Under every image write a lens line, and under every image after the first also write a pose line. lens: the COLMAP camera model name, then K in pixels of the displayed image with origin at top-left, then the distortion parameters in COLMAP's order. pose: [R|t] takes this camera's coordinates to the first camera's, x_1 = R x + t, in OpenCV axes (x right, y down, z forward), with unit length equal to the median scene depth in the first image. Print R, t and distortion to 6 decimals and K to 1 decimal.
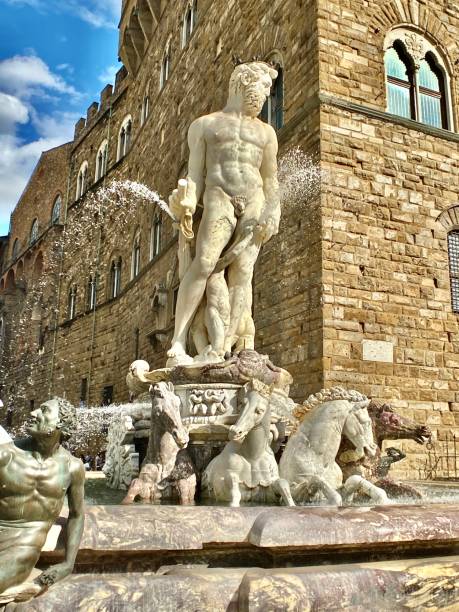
lens RADIAL K [[611.8, 0, 231.2], [0, 611.8, 309.1], [0, 0, 1]] dist [-0.067135, 0.000000]
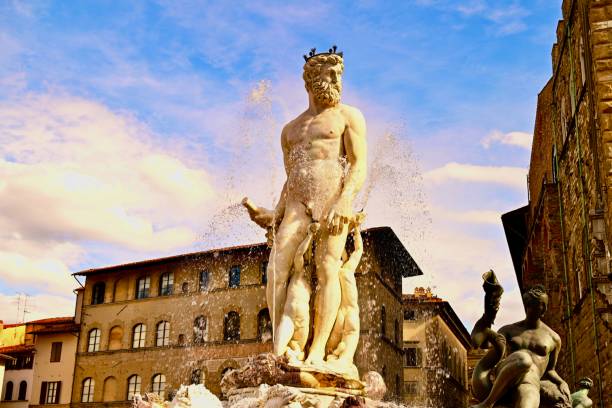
lens RADIAL K [[820.2, 0, 311.6], [0, 820.2, 197.4], [0, 0, 1]] dist [0.005152, 0.000000]
pose [[0.732035, -0.227866, -0.642030, 0.499609], [0.155440, 0.973412, -0.168247, 0.026331], [0.663297, 0.023366, 0.747991, -0.005320]]
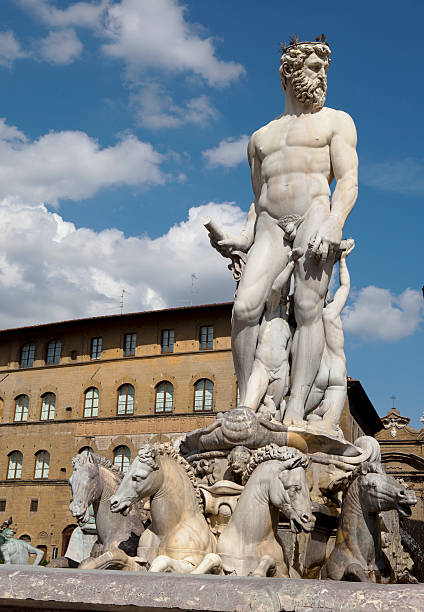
lens RADIAL K [[882.1, 0, 219.3], [0, 882.1, 278.1], [0, 0, 1]] dist [0.007466, 0.000000]
pose [[0.750212, -0.200603, -0.630032, 0.375451], [0.131450, 0.979095, -0.155220, 0.036369], [0.647999, 0.033630, 0.760898, 0.031540]]
